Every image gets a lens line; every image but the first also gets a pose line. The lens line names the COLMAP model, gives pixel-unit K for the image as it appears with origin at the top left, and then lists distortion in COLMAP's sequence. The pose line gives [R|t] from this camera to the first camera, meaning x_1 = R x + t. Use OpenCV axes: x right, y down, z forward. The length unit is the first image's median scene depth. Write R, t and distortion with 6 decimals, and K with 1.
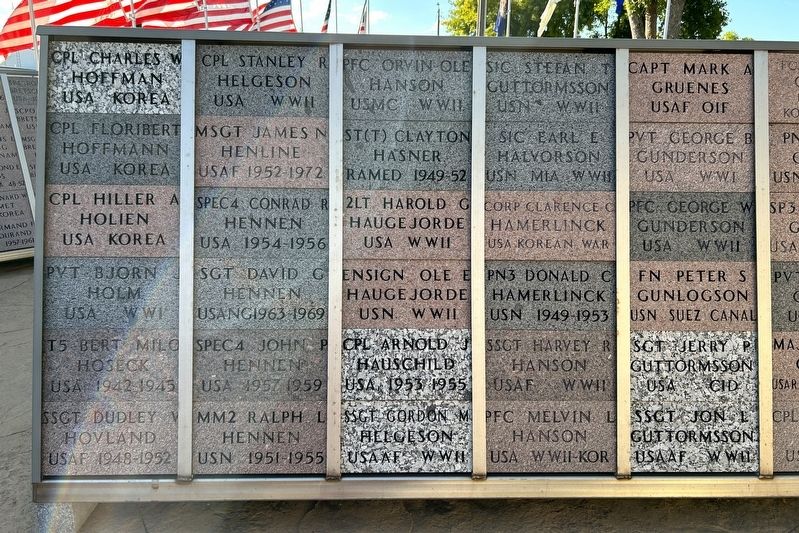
lens RADIAL K [[639.2, 0, 395.2], [0, 639.2, 268.0], [0, 0, 1]] dist [0.034487, -0.020635]
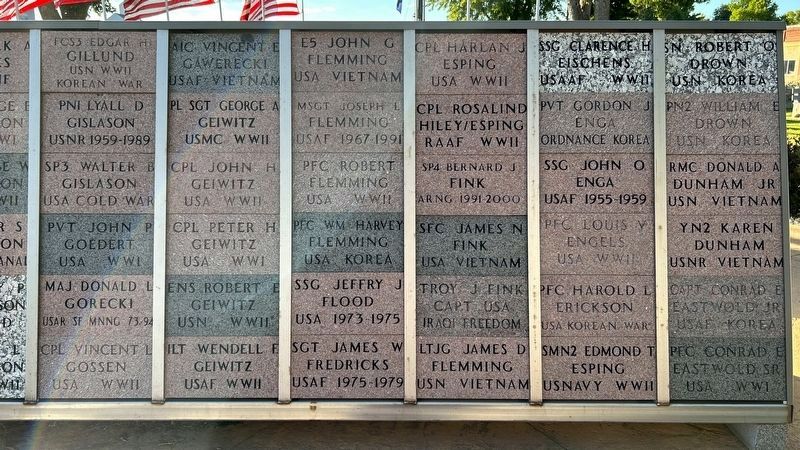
lens RADIAL K [[548.0, 0, 399.6], [0, 548.0, 223.1], [0, 0, 1]] dist [0.025225, -0.009891]
pose [[0.998902, -0.003031, -0.046743, 0.504655], [0.003104, 0.999994, 0.001496, 0.002854], [0.046738, -0.001640, 0.998906, 0.021627]]
